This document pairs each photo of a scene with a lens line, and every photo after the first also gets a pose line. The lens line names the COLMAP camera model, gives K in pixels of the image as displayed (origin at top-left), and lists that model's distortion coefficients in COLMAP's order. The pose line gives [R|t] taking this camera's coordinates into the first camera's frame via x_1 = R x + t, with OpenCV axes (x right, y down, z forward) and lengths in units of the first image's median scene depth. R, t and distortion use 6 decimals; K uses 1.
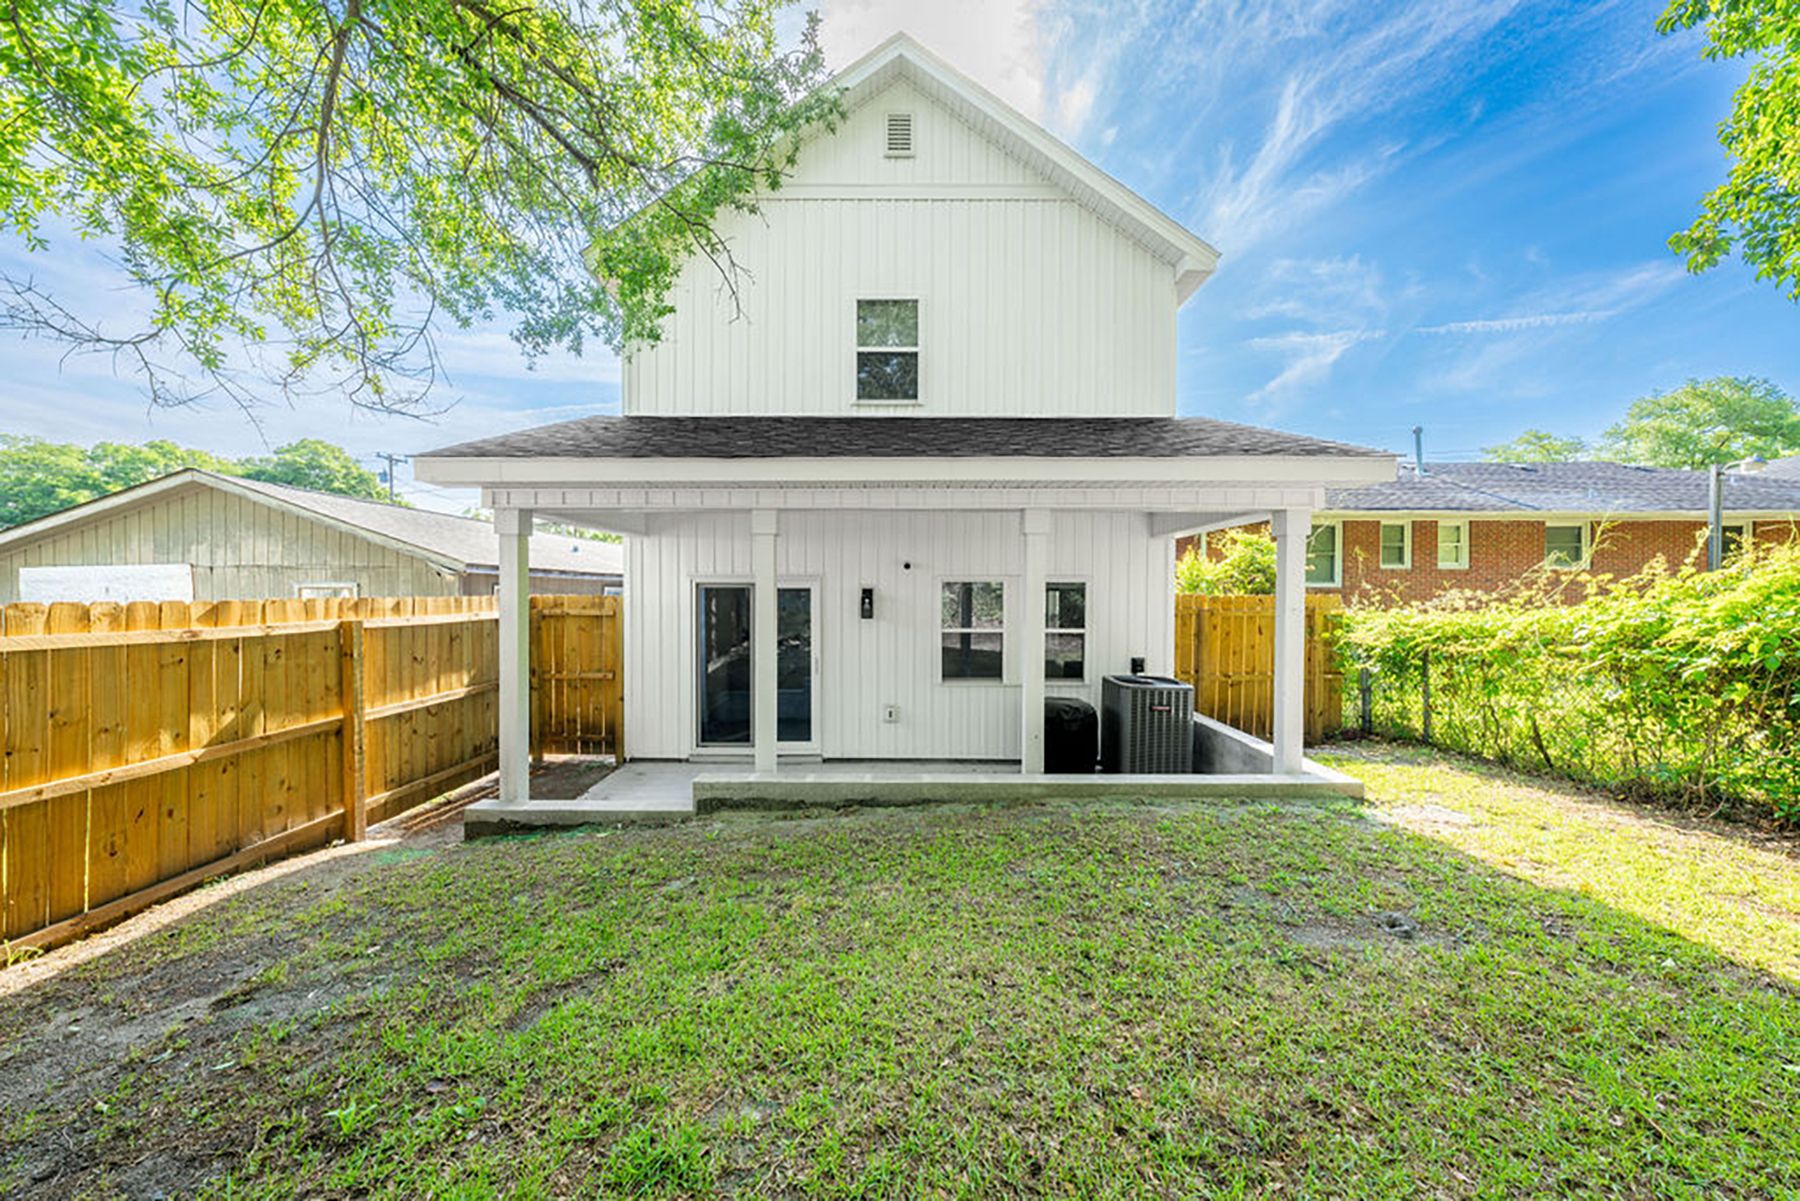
lens RADIAL K [[620.7, 0, 899.1], [0, 620.7, 595.4], [0, 0, 1]] dist [-0.004900, 0.000593]
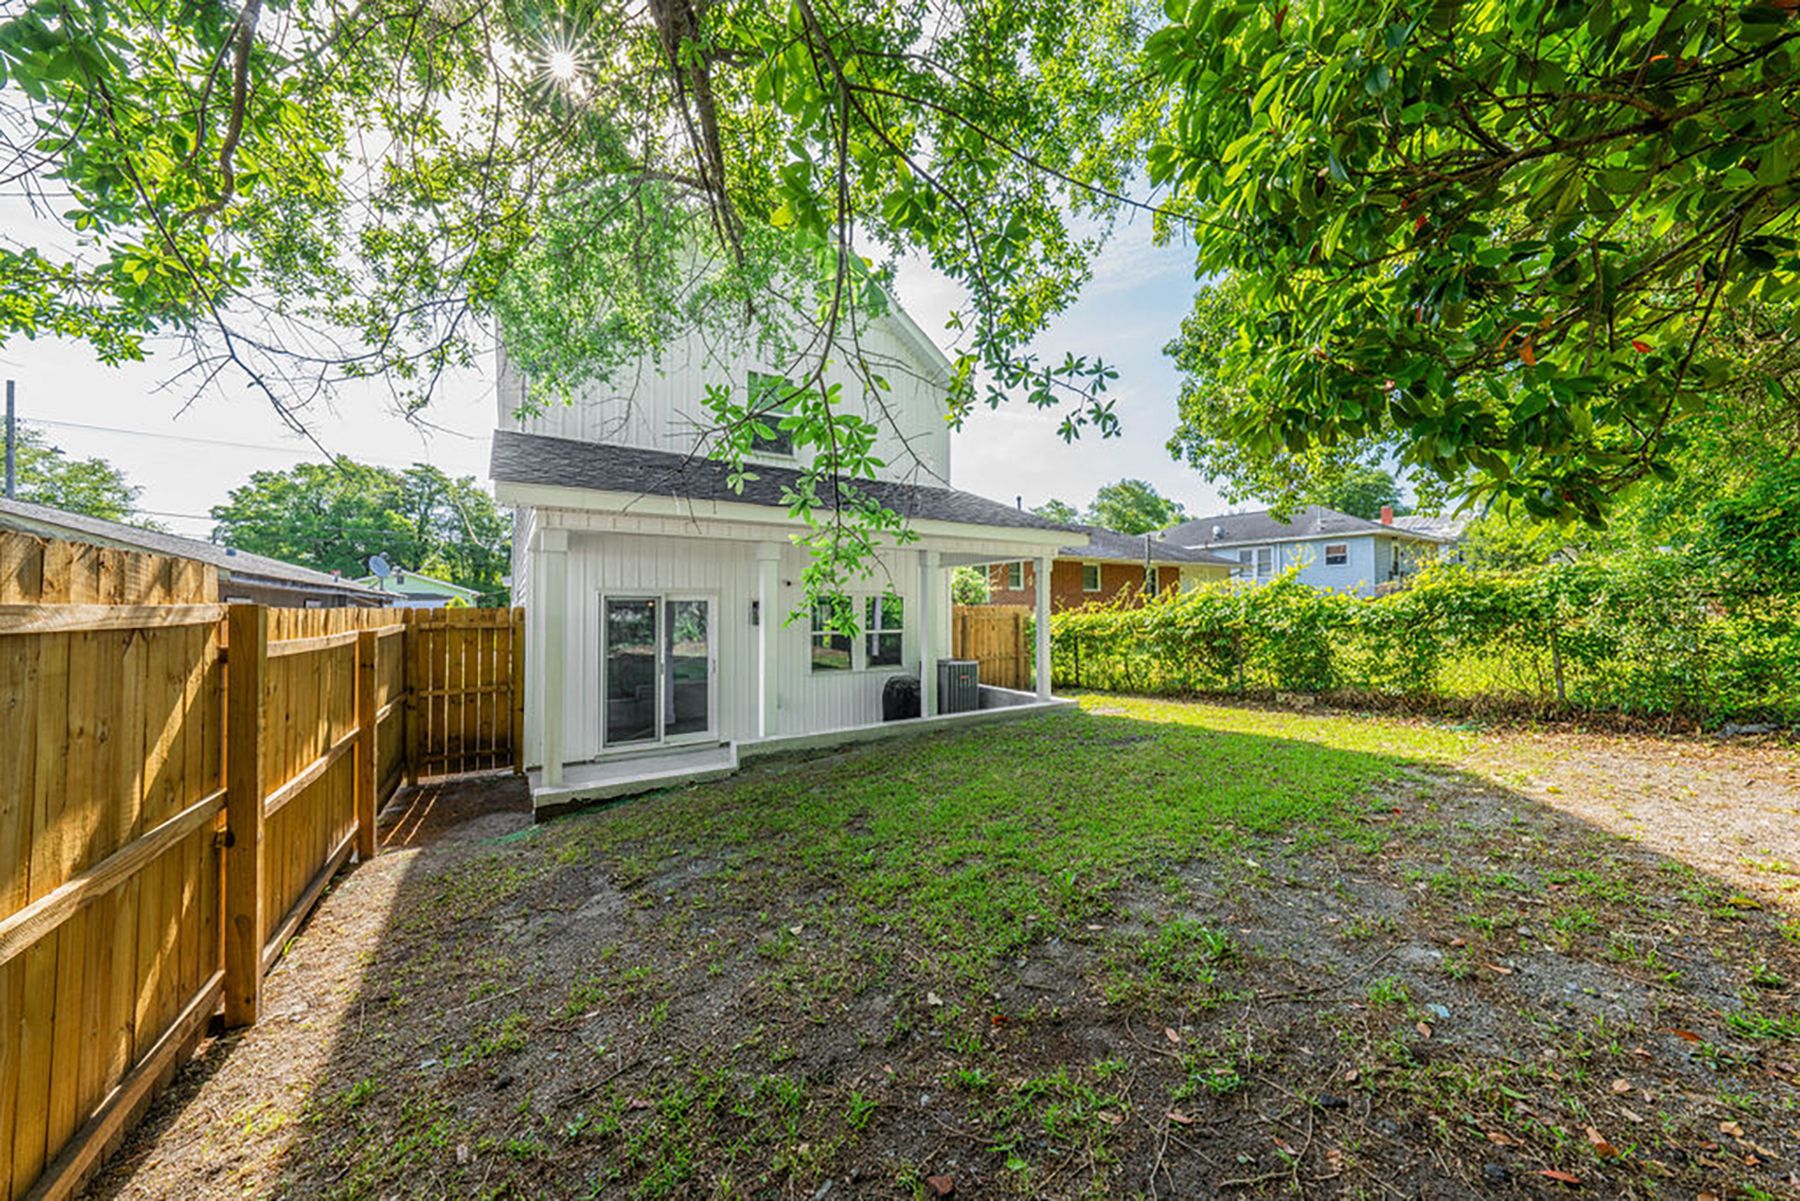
lens RADIAL K [[620.7, 0, 902.2], [0, 620.7, 599.5], [0, 0, 1]] dist [-0.004900, 0.000593]
pose [[0.831661, 0.003491, 0.555273, -0.636040], [0.009172, 0.999757, -0.020022, 0.016133], [-0.555208, 0.021744, 0.831427, -0.251531]]
